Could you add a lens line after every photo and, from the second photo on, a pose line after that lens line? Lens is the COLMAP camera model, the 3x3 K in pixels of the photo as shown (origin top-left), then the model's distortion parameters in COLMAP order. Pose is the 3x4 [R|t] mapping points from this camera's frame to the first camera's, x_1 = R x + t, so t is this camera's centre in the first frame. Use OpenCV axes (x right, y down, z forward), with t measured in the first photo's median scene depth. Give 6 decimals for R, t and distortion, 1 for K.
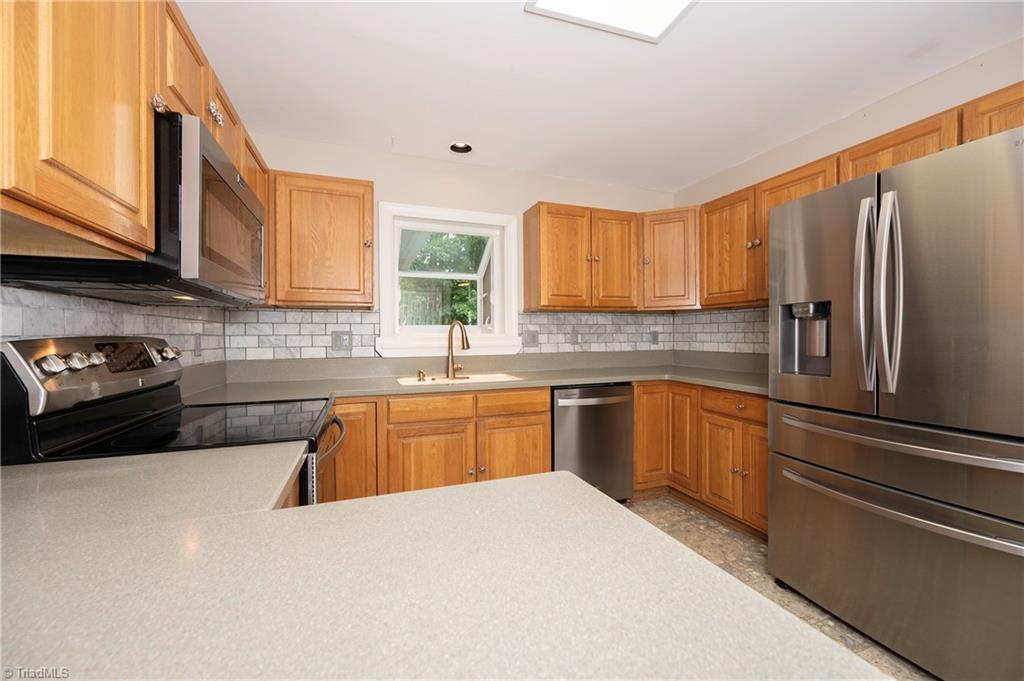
lens RADIAL K [[403.2, 0, 514.6], [0, 403.2, 339.2], [0, 0, 1]] dist [-0.003522, 0.000912]
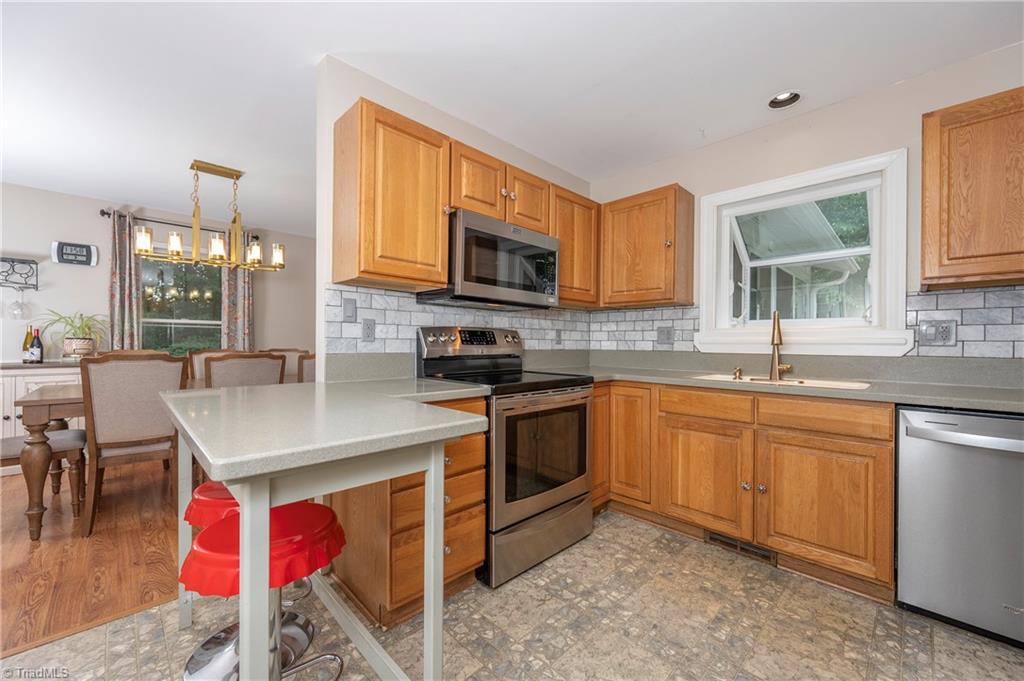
lens RADIAL K [[403.2, 0, 513.8], [0, 403.2, 341.4], [0, 0, 1]] dist [-0.003522, 0.000912]
pose [[0.410926, 0.007160, -0.911640, 0.438559], [-0.016899, 0.999857, 0.000235, 0.028948], [0.911512, 0.015309, 0.410989, 0.185629]]
